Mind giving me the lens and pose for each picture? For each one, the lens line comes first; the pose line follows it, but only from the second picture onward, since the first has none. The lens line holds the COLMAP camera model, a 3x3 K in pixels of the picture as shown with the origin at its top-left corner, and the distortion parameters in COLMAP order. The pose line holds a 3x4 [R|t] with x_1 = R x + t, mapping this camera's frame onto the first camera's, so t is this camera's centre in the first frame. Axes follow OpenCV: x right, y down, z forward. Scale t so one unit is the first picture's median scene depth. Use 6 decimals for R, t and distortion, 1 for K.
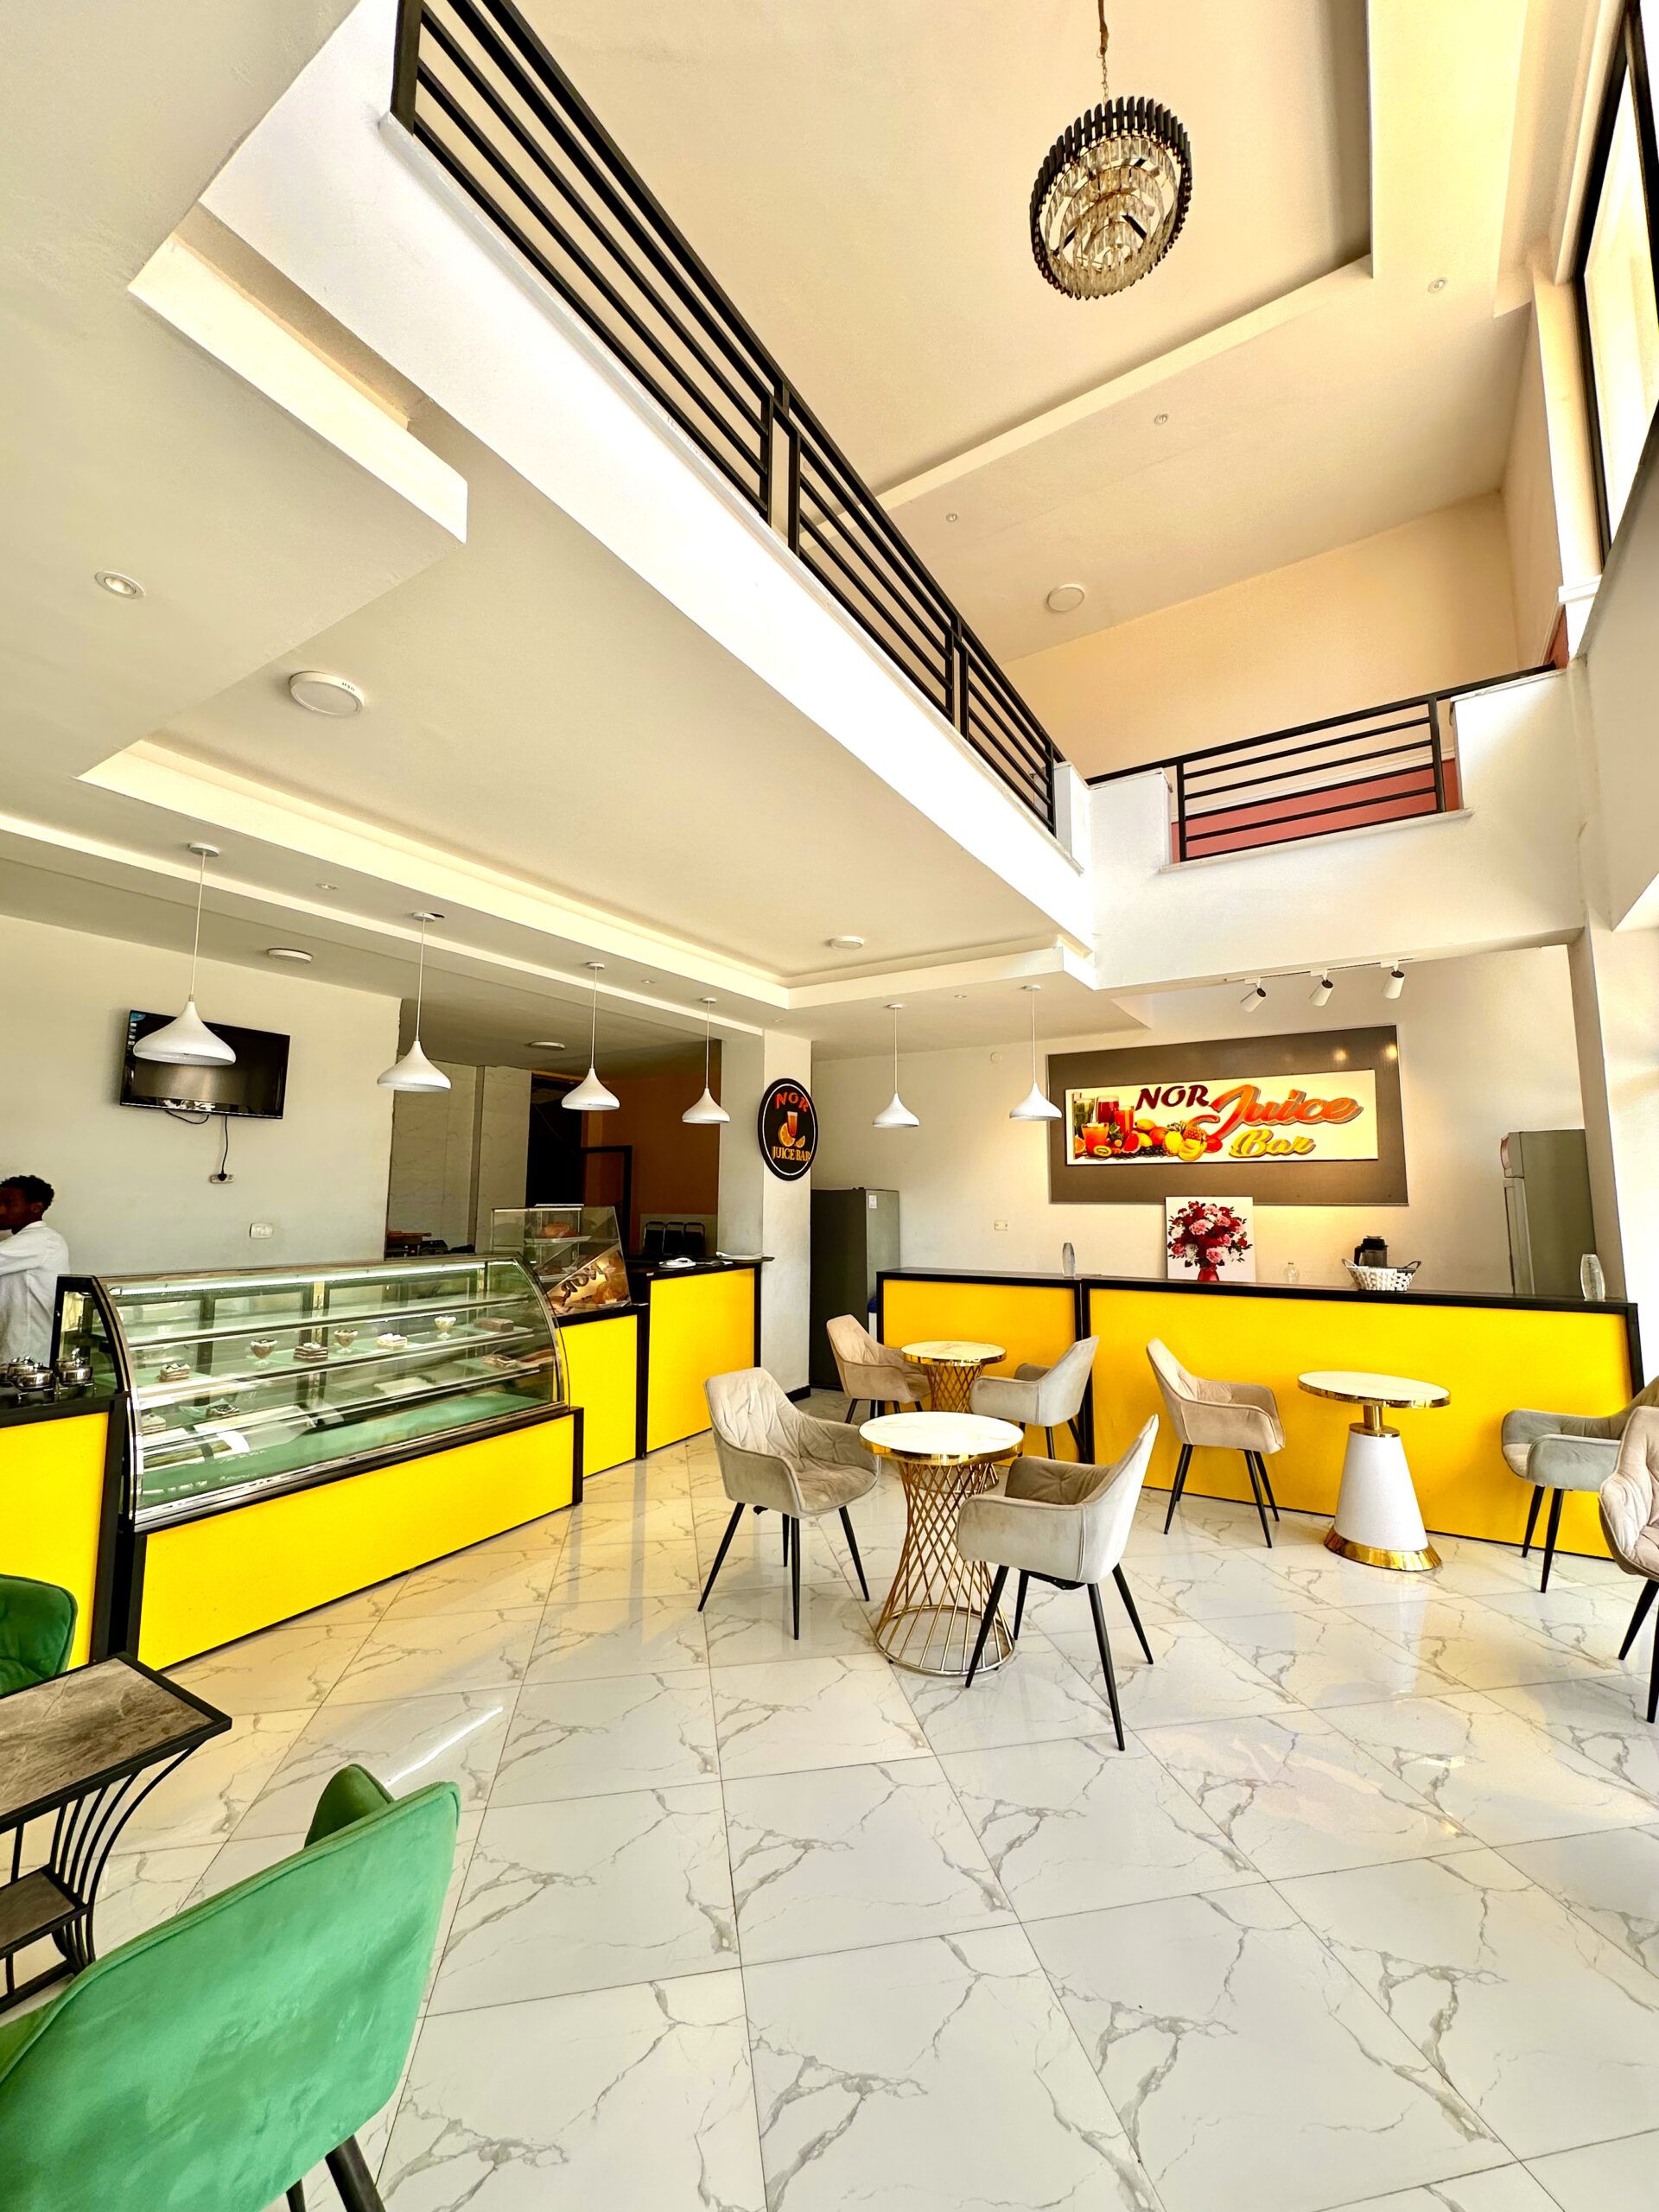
lens RADIAL K [[878.3, 0, 829.5], [0, 878.3, 1106.0], [0, 0, 1]] dist [-0.001298, 0.000649]
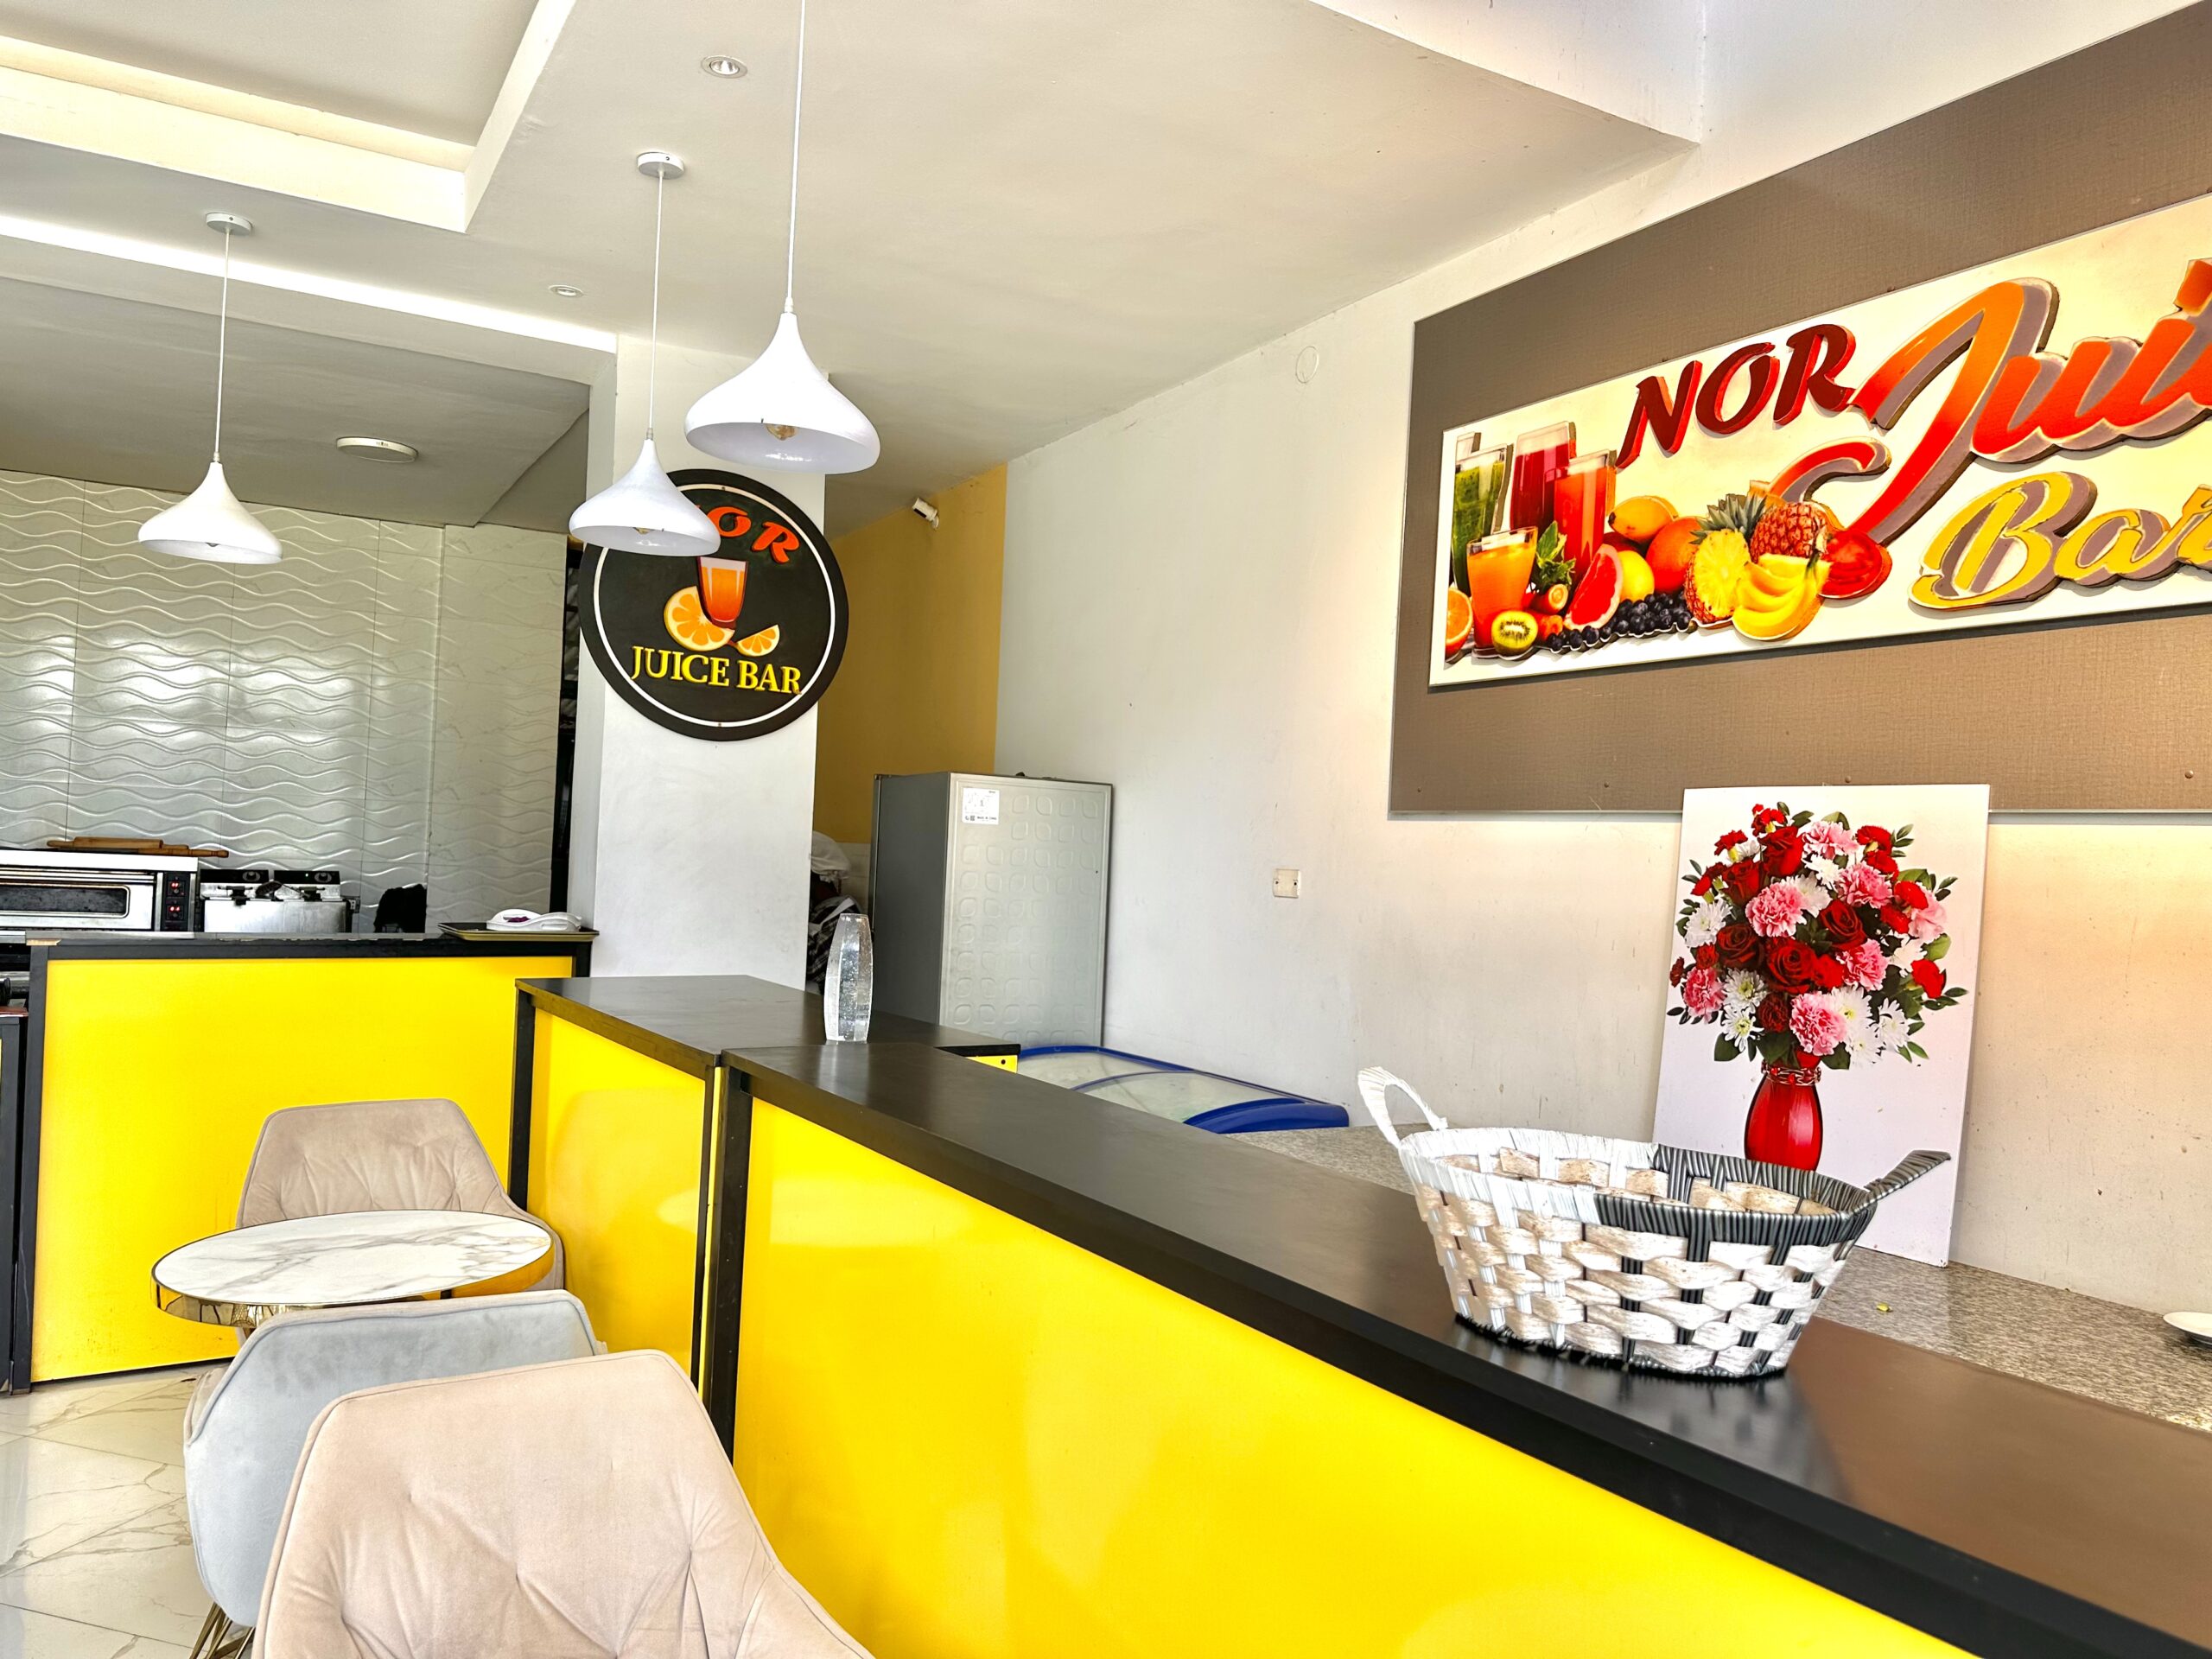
lens RADIAL K [[1554.0, 0, 1087.6], [0, 1554.0, 837.8], [0, 0, 1]] dist [0.072660, -0.112493]
pose [[0.879802, 0.027653, -0.474535, 0.499954], [0.014723, 0.996242, 0.085350, 0.084761], [0.475112, -0.082078, 0.876089, 0.566552]]
